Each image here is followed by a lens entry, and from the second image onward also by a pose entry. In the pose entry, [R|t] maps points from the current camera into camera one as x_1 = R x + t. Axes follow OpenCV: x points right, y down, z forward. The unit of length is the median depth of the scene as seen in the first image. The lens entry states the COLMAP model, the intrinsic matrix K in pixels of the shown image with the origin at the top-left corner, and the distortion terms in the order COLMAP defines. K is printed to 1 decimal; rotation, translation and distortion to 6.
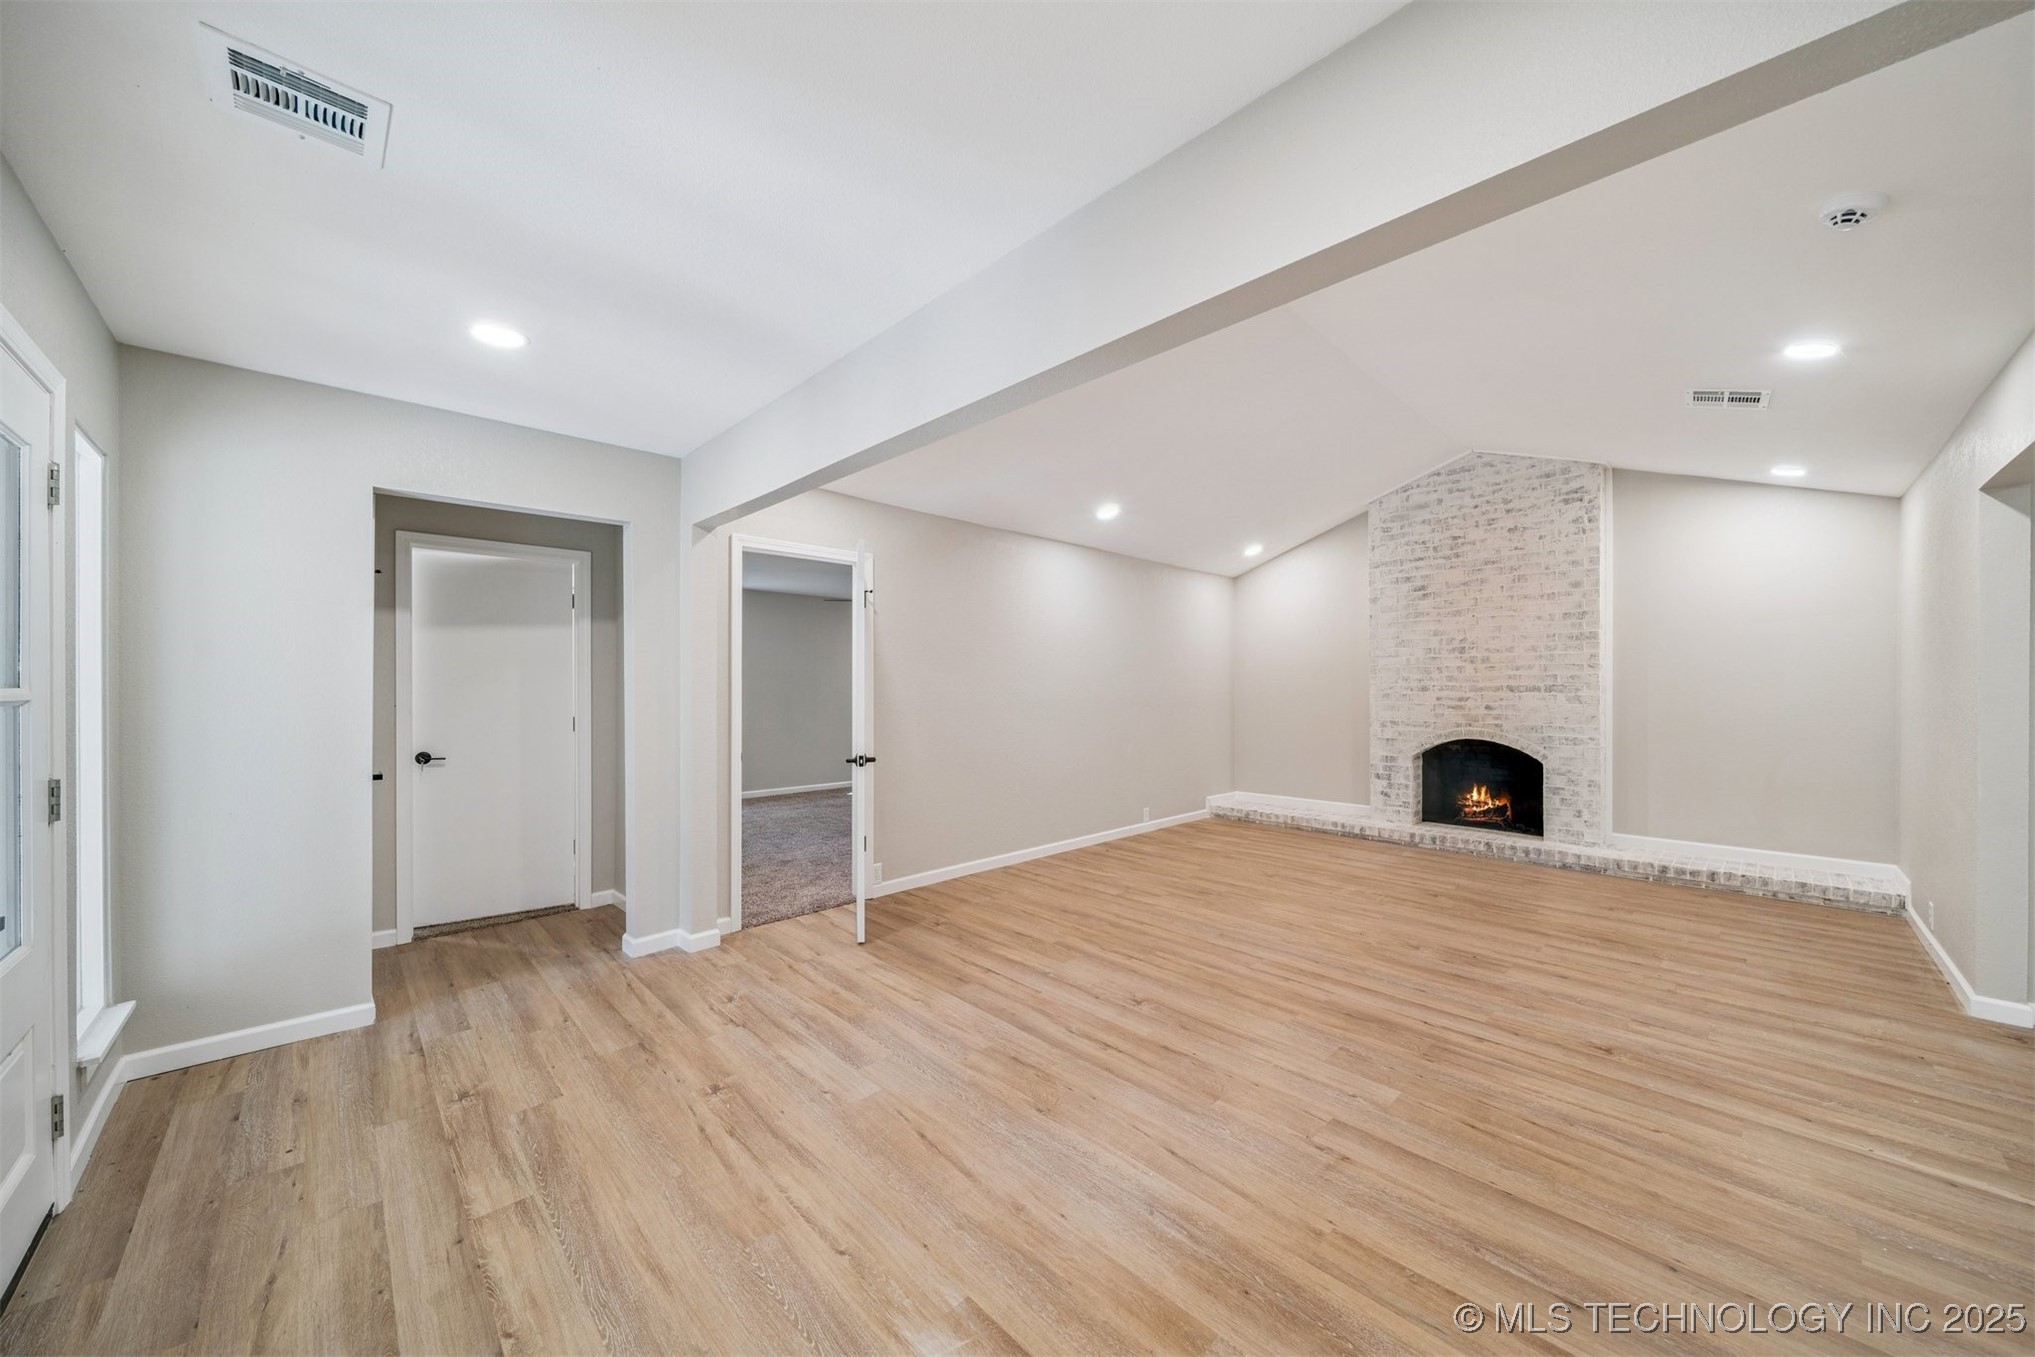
lens RADIAL K [[718.1, 0, 1024.1], [0, 718.1, 687.5], [0, 0, 1]] dist [0.000651, -0.001476]
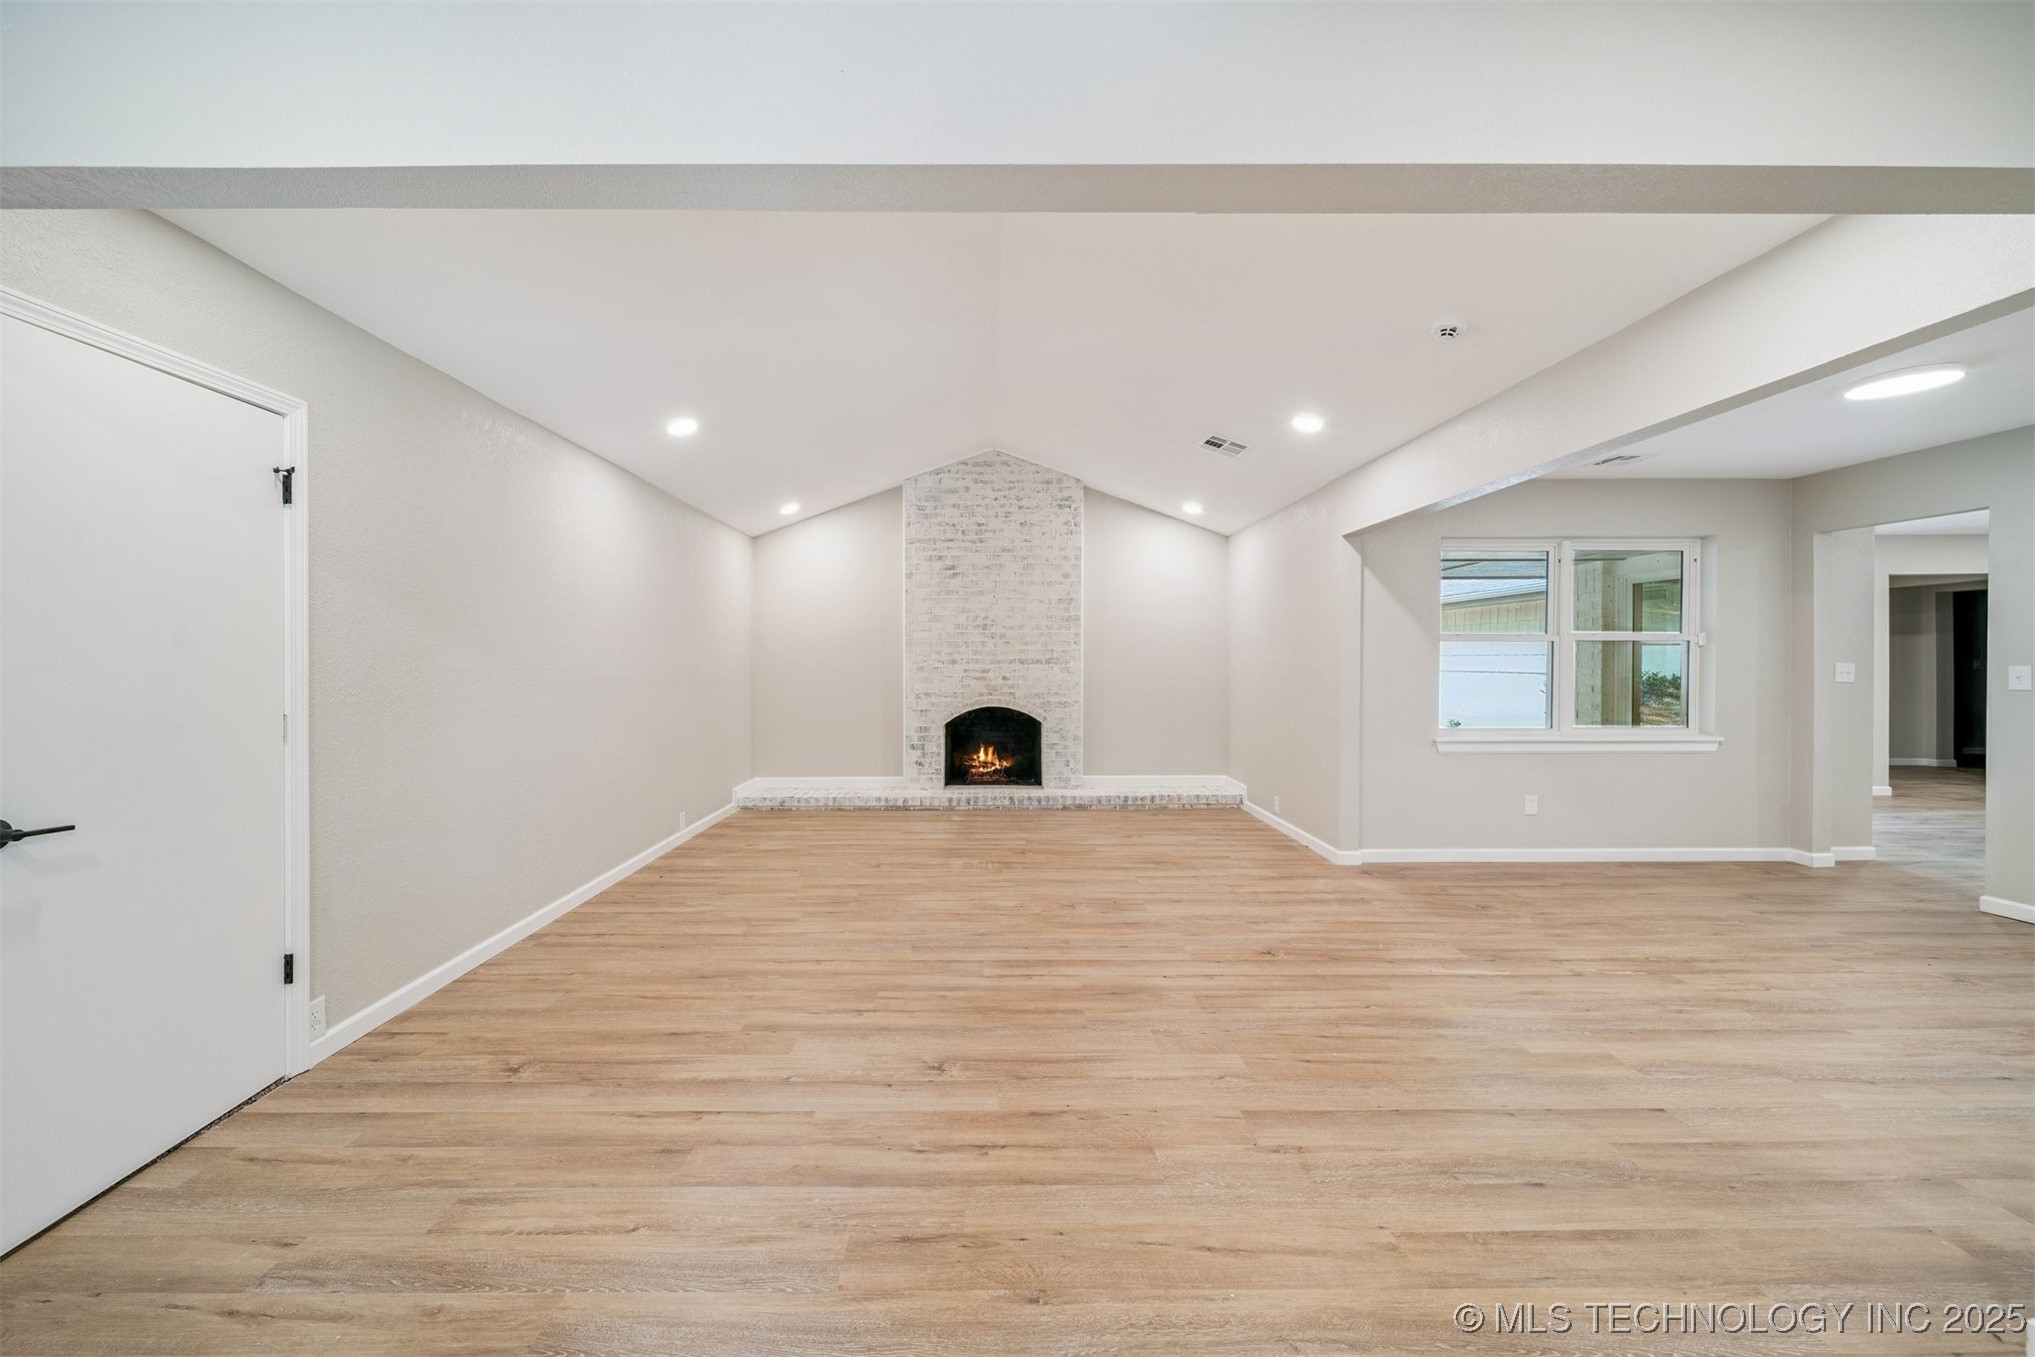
lens RADIAL K [[718.1, 0, 973.2], [0, 718.1, 668.0], [0, 0, 1]] dist [0.000651, -0.001476]
pose [[0.693652, -0.009002, 0.720254, -0.221460], [0.003117, 0.999950, 0.009496, 0.001176], [-0.720304, -0.004342, 0.693645, 0.267230]]
